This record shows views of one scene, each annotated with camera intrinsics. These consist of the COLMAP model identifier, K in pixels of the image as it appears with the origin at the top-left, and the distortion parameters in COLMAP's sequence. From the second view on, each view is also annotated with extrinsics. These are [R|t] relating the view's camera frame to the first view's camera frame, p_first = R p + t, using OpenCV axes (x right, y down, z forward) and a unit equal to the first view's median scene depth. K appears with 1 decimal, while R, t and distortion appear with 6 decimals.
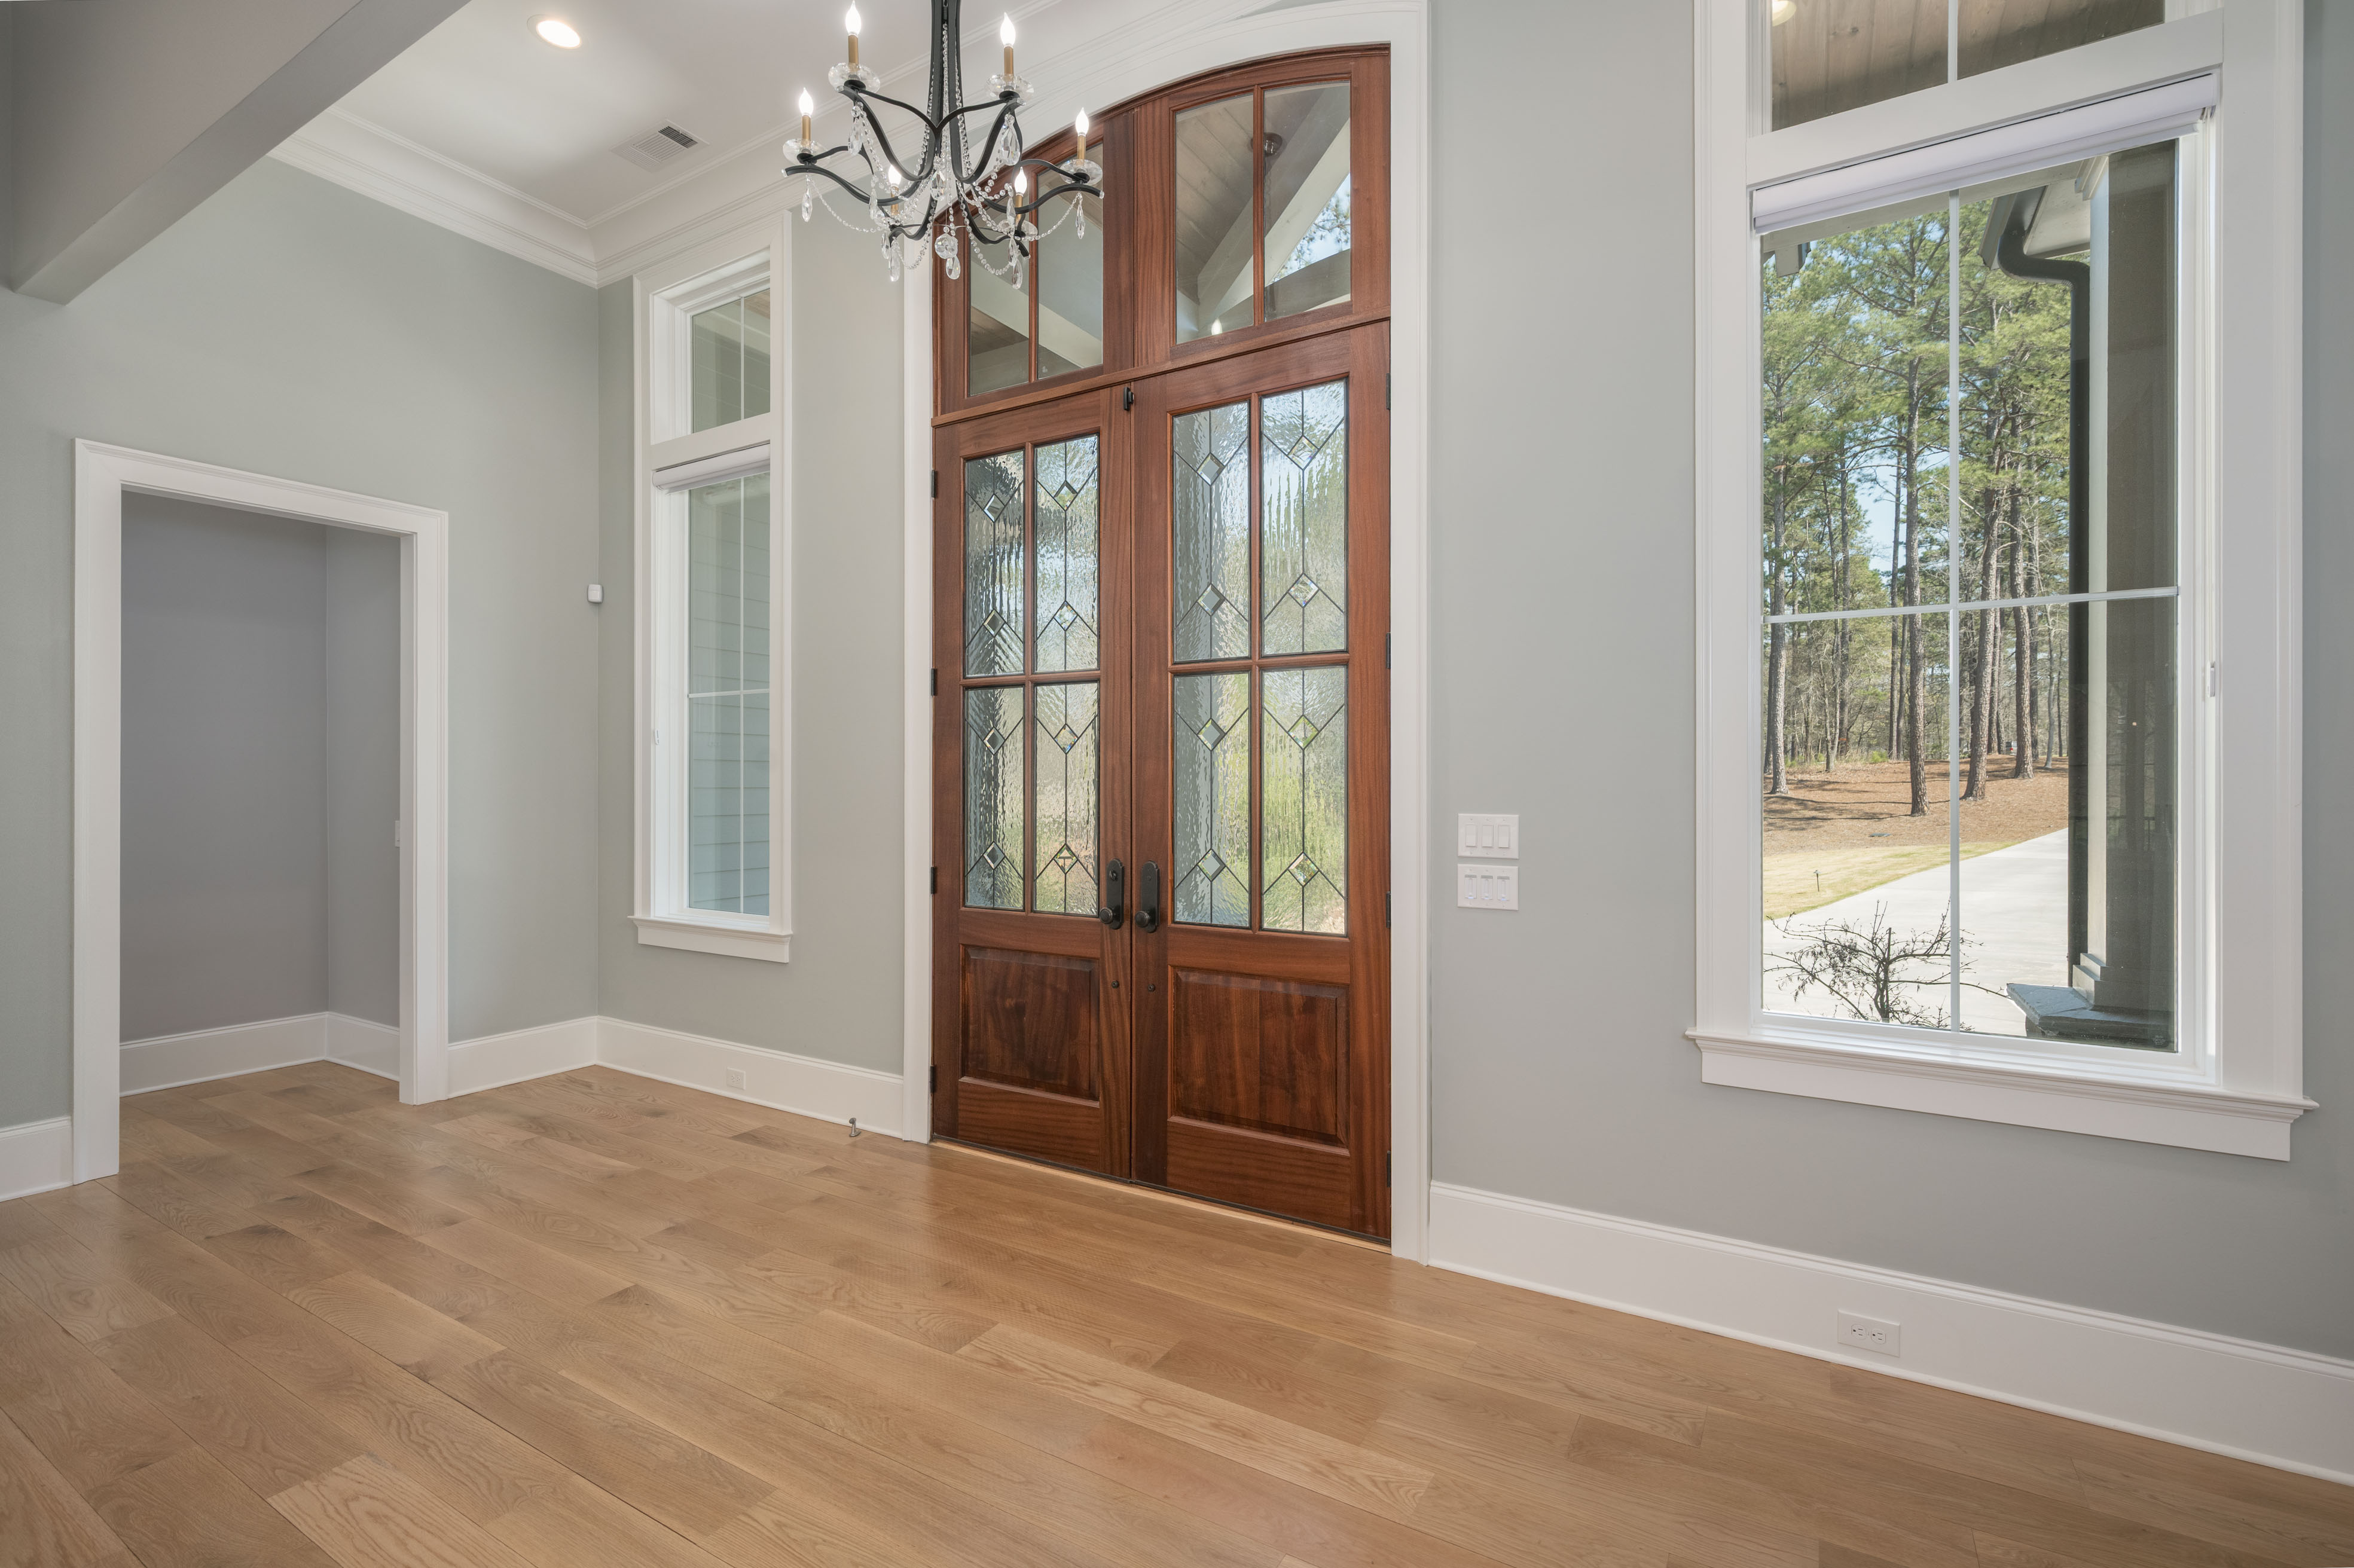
lens RADIAL K [[1052.2, 0, 1177.0], [0, 1052.2, 784.0], [0, 0, 1]] dist [-0.000507, -0.000453]
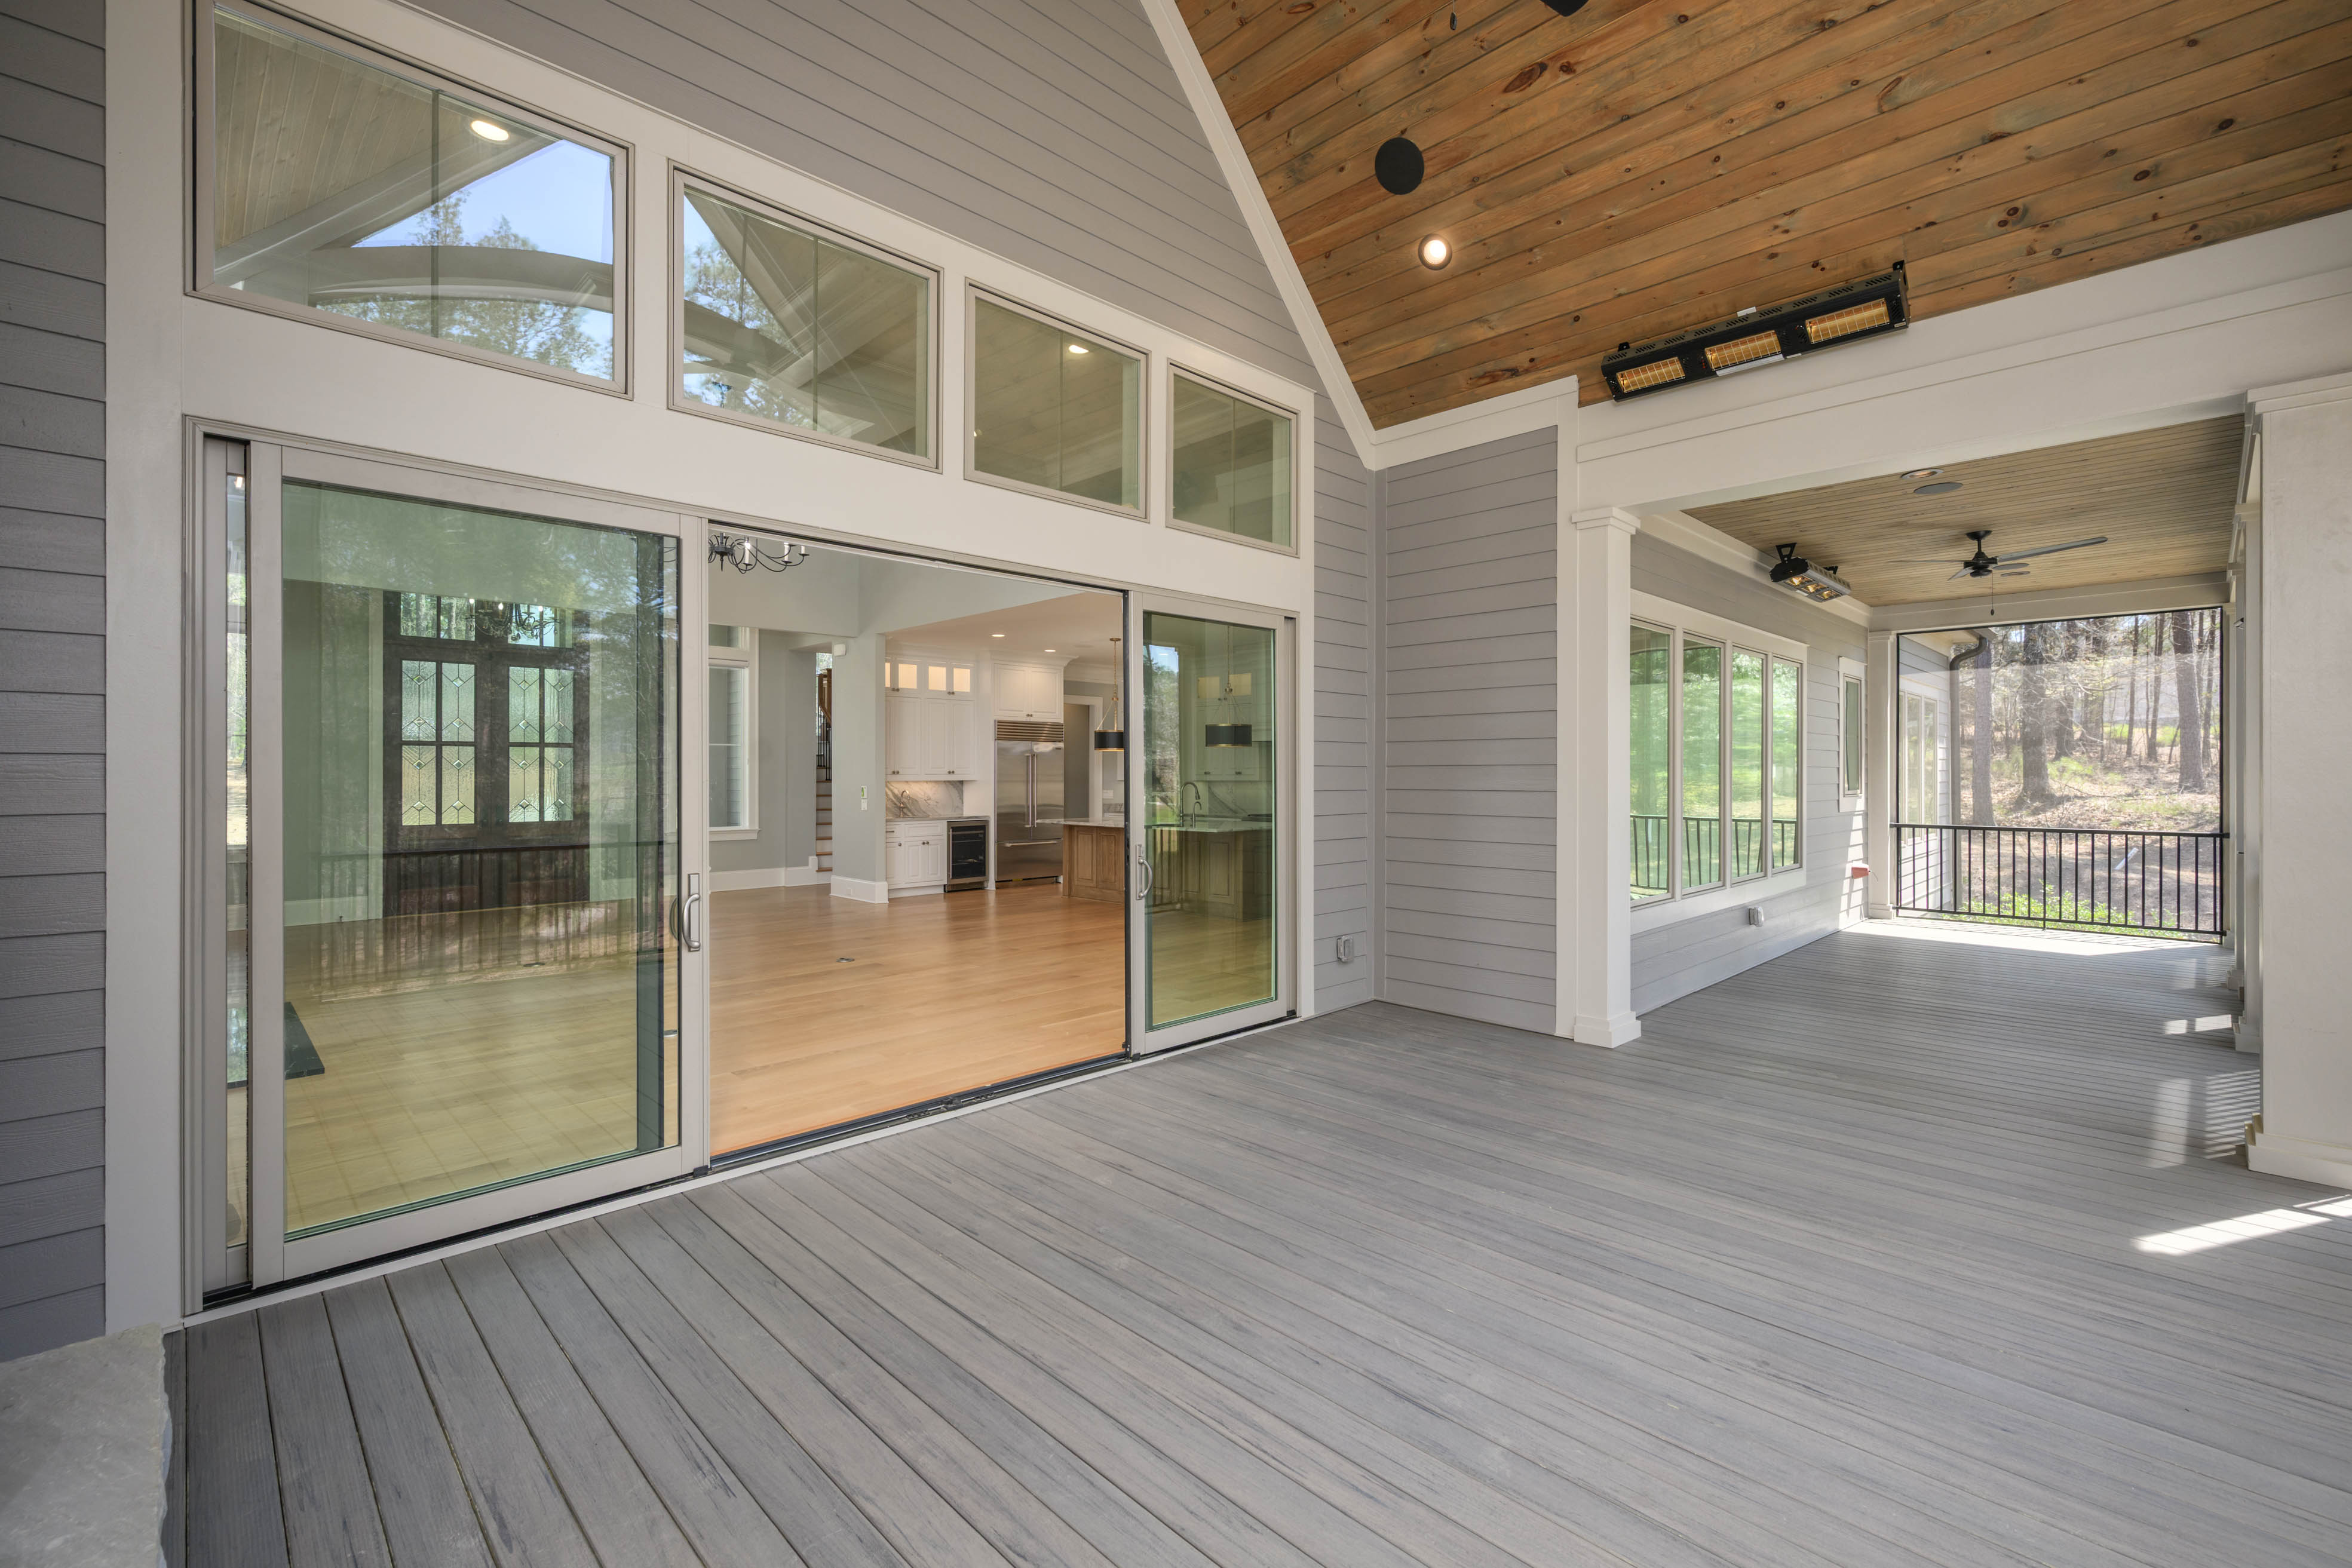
lens RADIAL K [[1011.0, 0, 1176.0], [0, 1011.0, 784.0], [0, 0, 1]] dist [0.000192, 0.000007]
pose [[0.250940, -0.001620, 0.968001, -2.411946], [-0.001581, 0.999997, 0.002083, 0.003294], [-0.968001, -0.002053, 0.250936, -1.708463]]
